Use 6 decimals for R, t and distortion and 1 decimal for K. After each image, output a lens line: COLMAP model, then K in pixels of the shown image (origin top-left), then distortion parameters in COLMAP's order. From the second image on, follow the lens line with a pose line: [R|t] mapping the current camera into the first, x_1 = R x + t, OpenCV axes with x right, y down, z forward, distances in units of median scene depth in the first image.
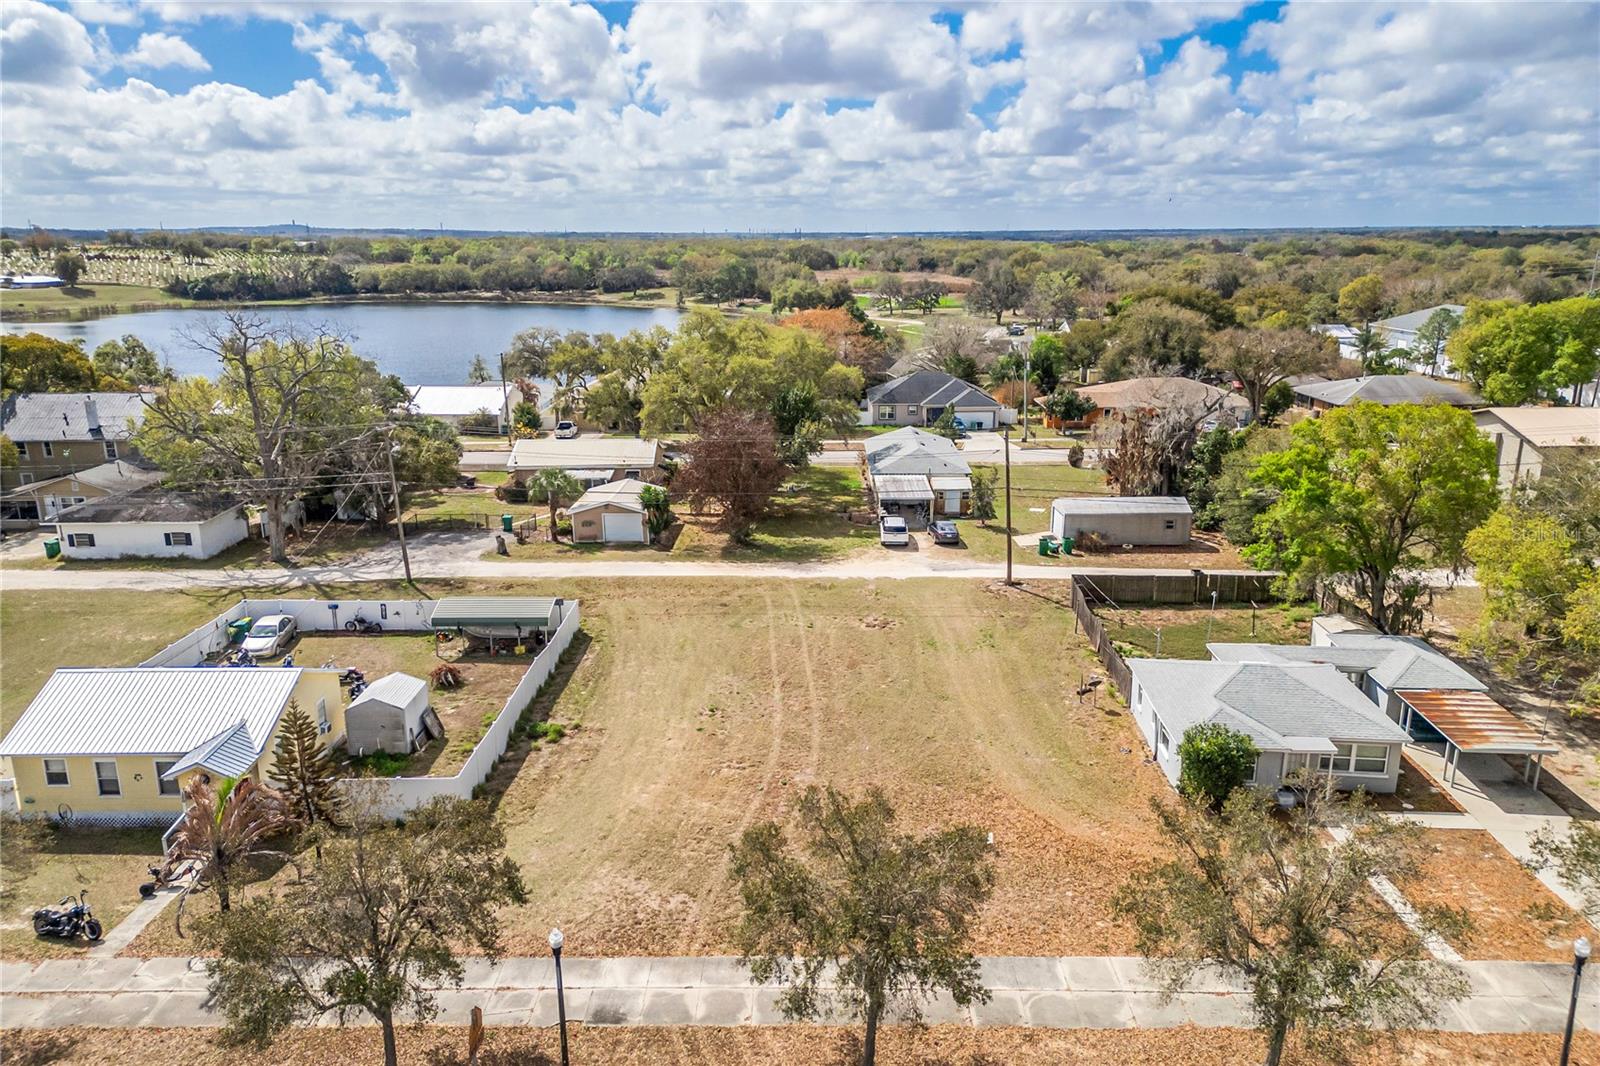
lens RADIAL K [[1116.7, 0, 806.5], [0, 1116.7, 529.0], [0, 0, 1]] dist [0.082135, -0.080649]
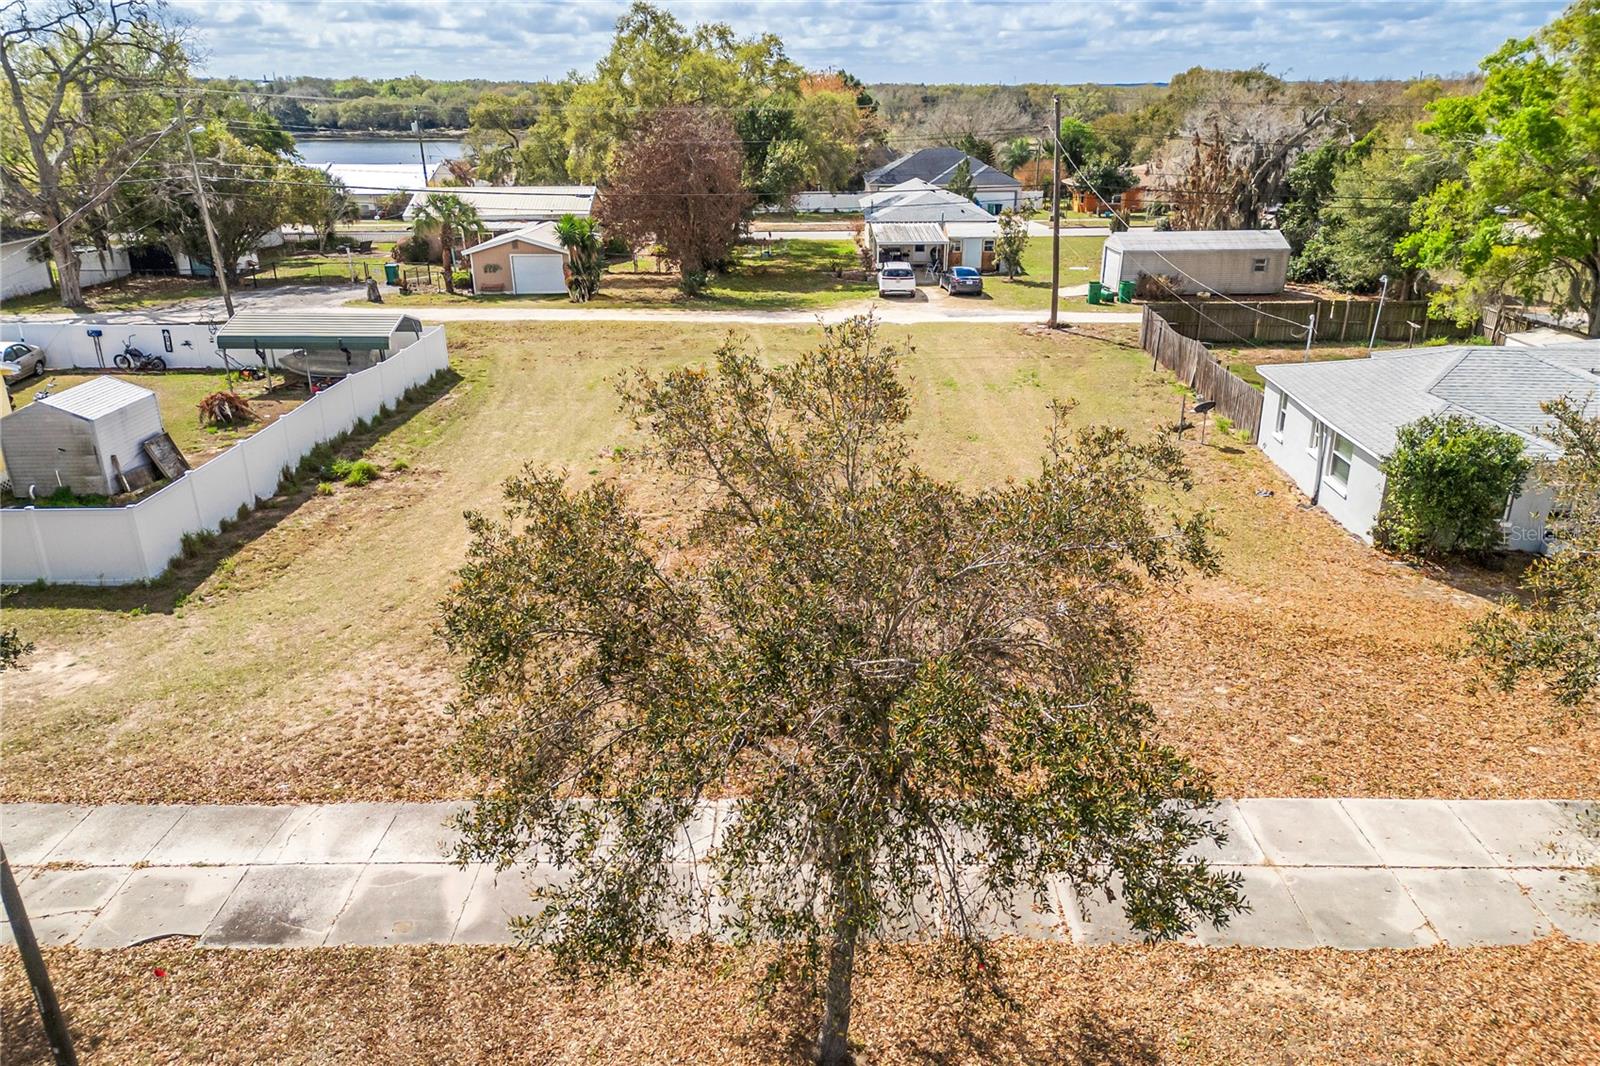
lens RADIAL K [[1125.7, 0, 805.5], [0, 1125.7, 528.9], [0, 0, 1]] dist [0.076306, -0.077204]
pose [[0.999997, -0.002400, 0.000865, 0.016319], [0.002289, 0.993828, 0.110911, 0.089028], [-0.001126, -0.110909, 0.993830, 0.224781]]
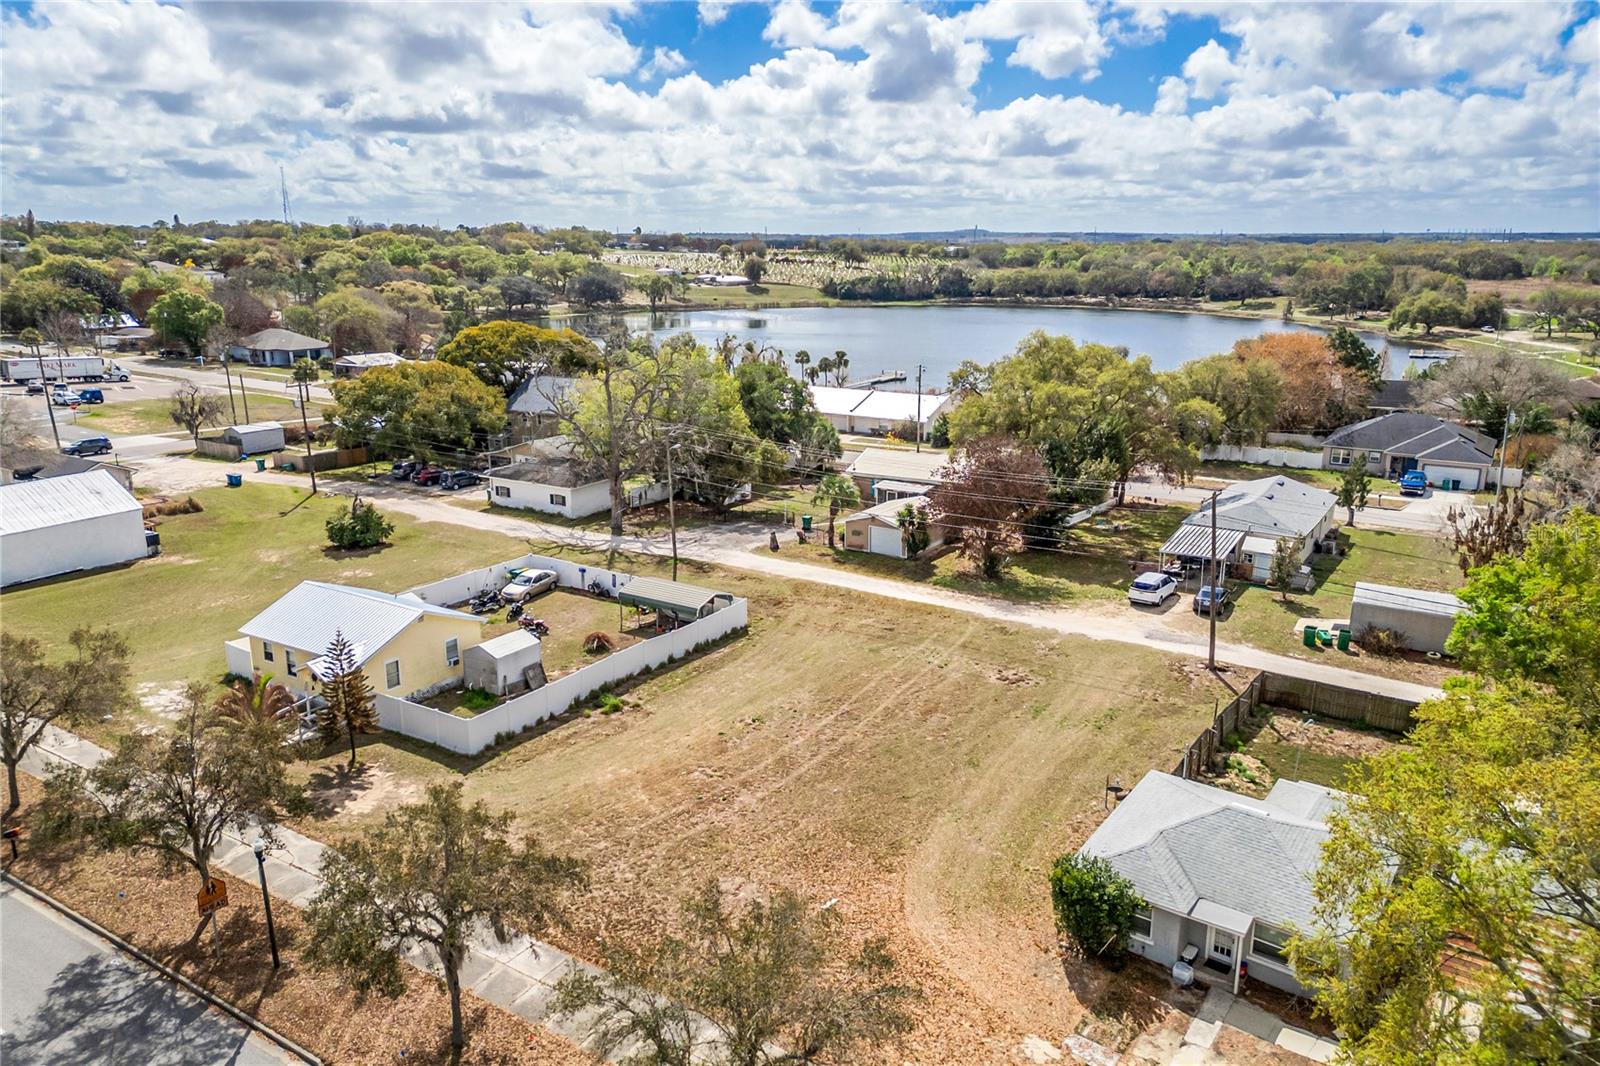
lens RADIAL K [[1116.7, 0, 806.5], [0, 1116.7, 529.0], [0, 0, 1]] dist [0.082135, -0.080649]
pose [[0.848307, 0.137924, -0.511227, 0.315416], [-0.138886, 0.989634, 0.036532, -0.042108], [0.510966, 0.040012, 0.858669, 0.071314]]
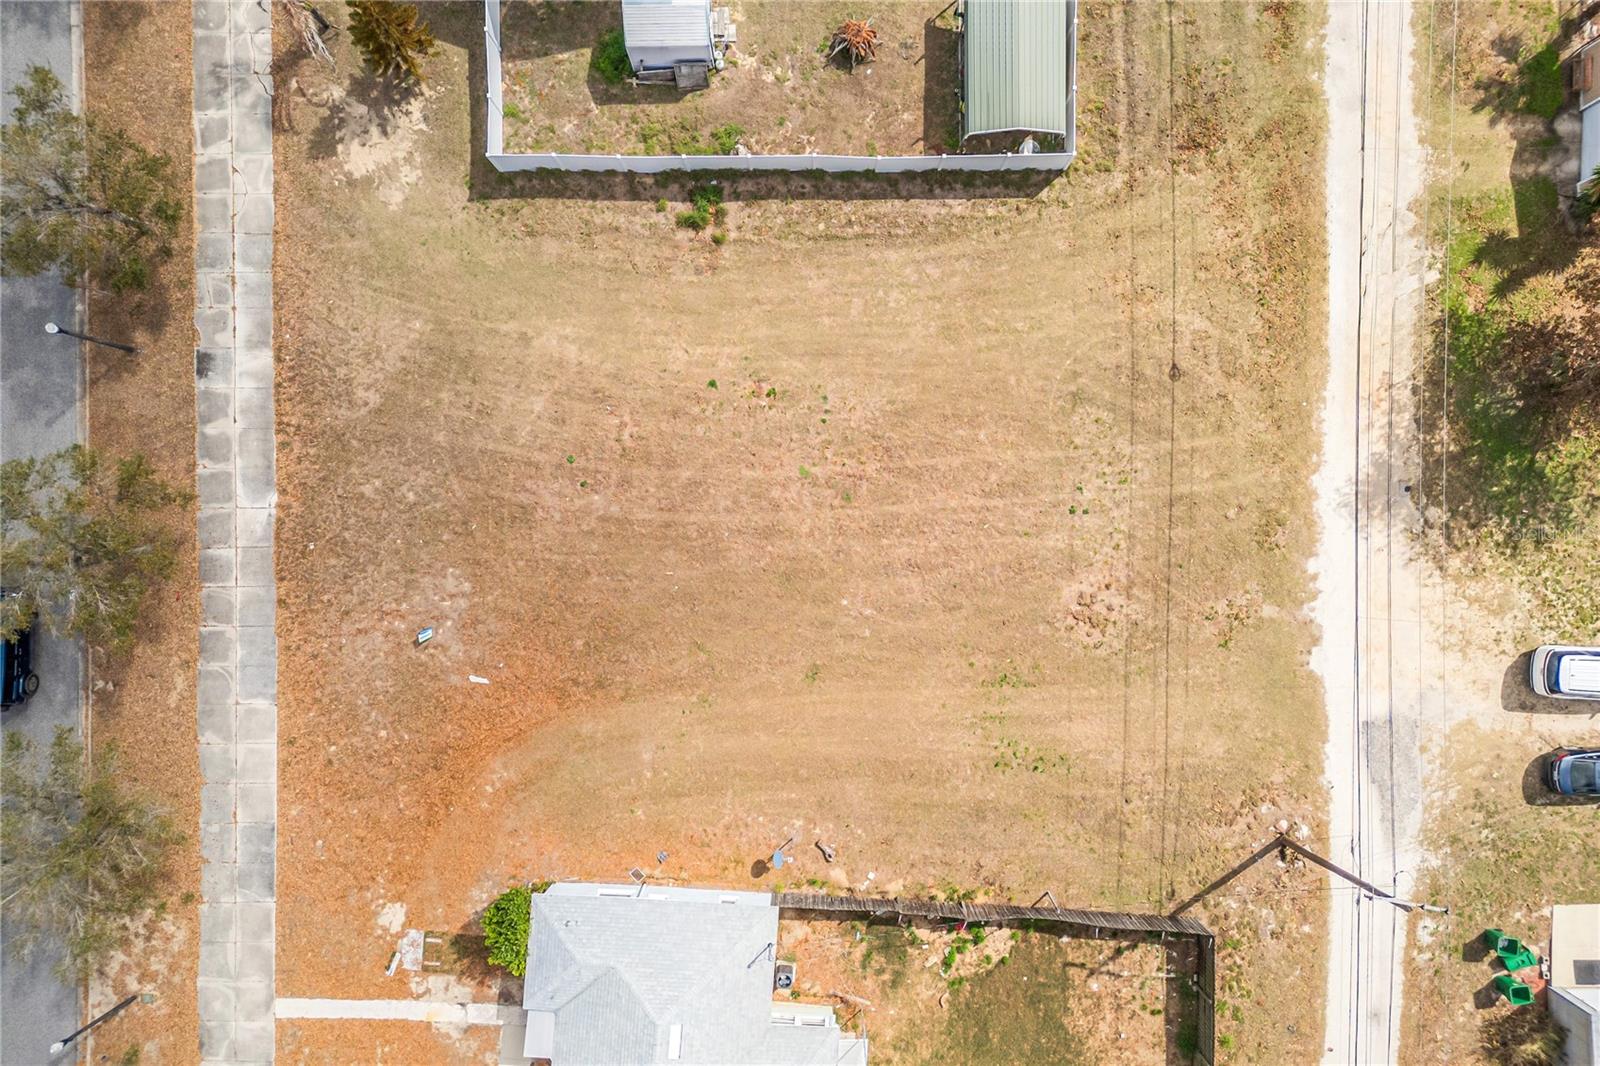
lens RADIAL K [[1116.7, 0, 806.5], [0, 1116.7, 529.0], [0, 0, 1]] dist [0.082135, -0.080649]
pose [[0.004250, 0.999960, 0.007929, 0.007070], [-0.239402, -0.006681, 0.970897, -0.434788], [0.970911, -0.006025, 0.239364, 0.548514]]
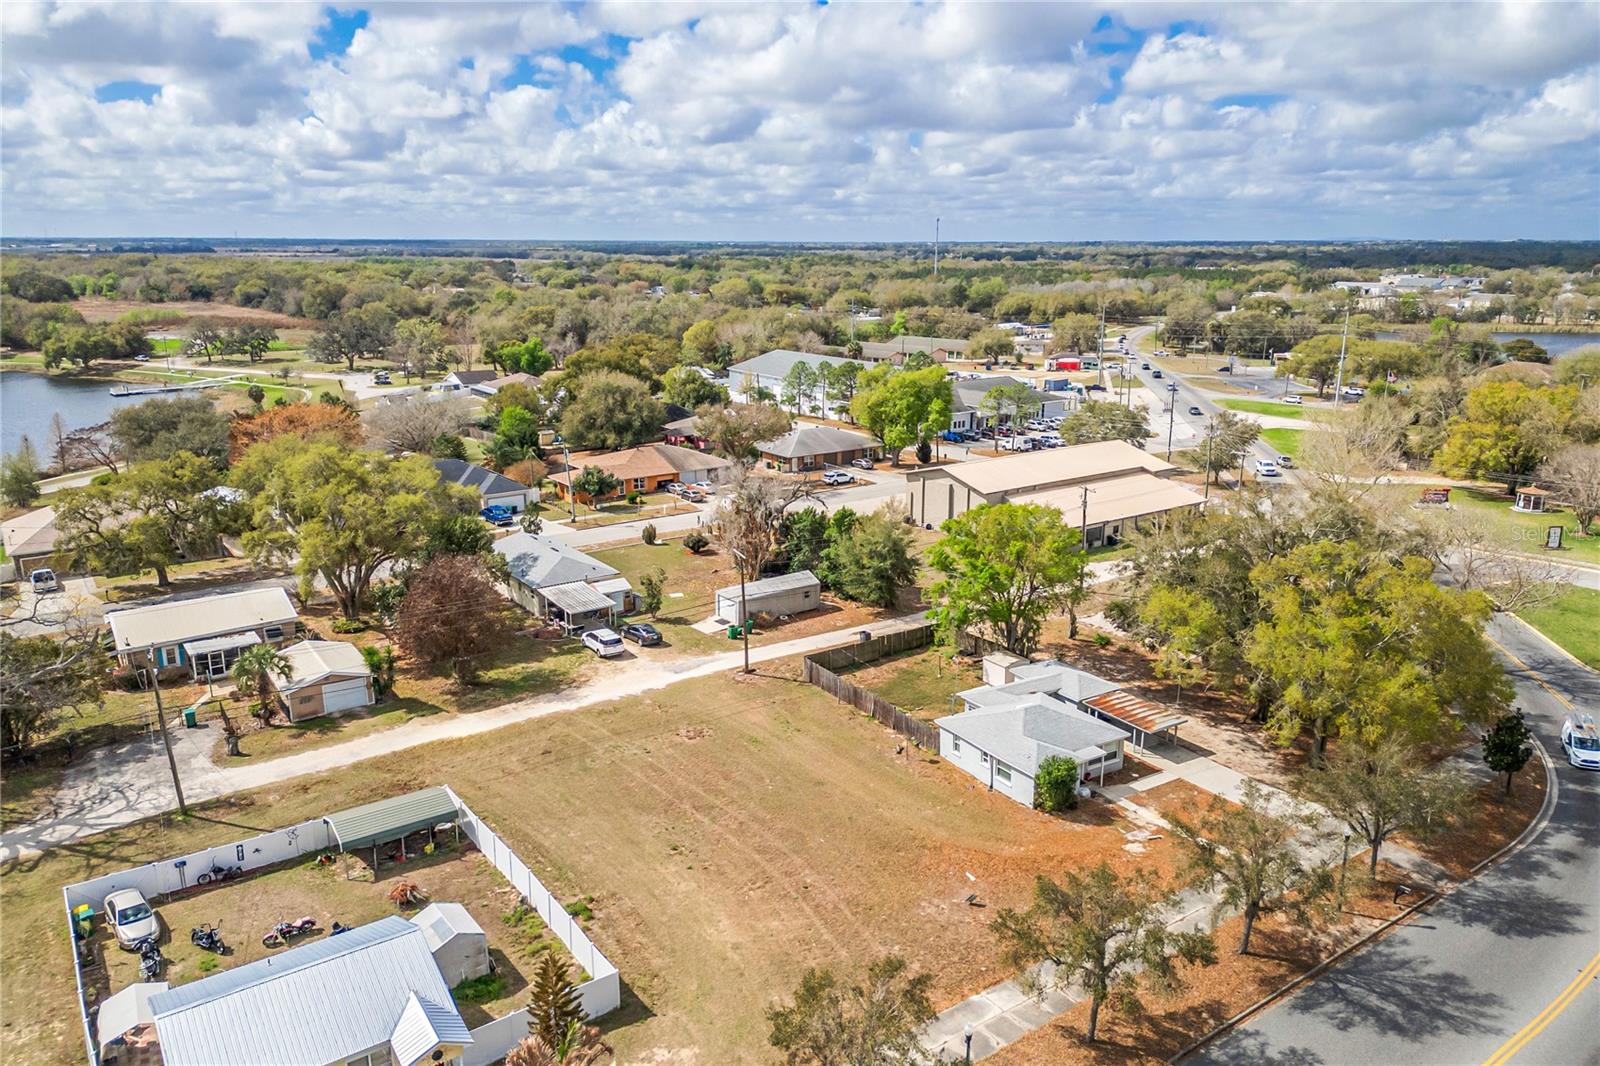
lens RADIAL K [[1125.7, 0, 805.5], [0, 1125.7, 528.9], [0, 0, 1]] dist [0.076306, -0.077204]
pose [[0.810576, -0.139289, 0.568828, -0.397511], [0.144903, 0.988804, 0.035642, -0.125663], [-0.567424, 0.053534, 0.821684, -0.042297]]
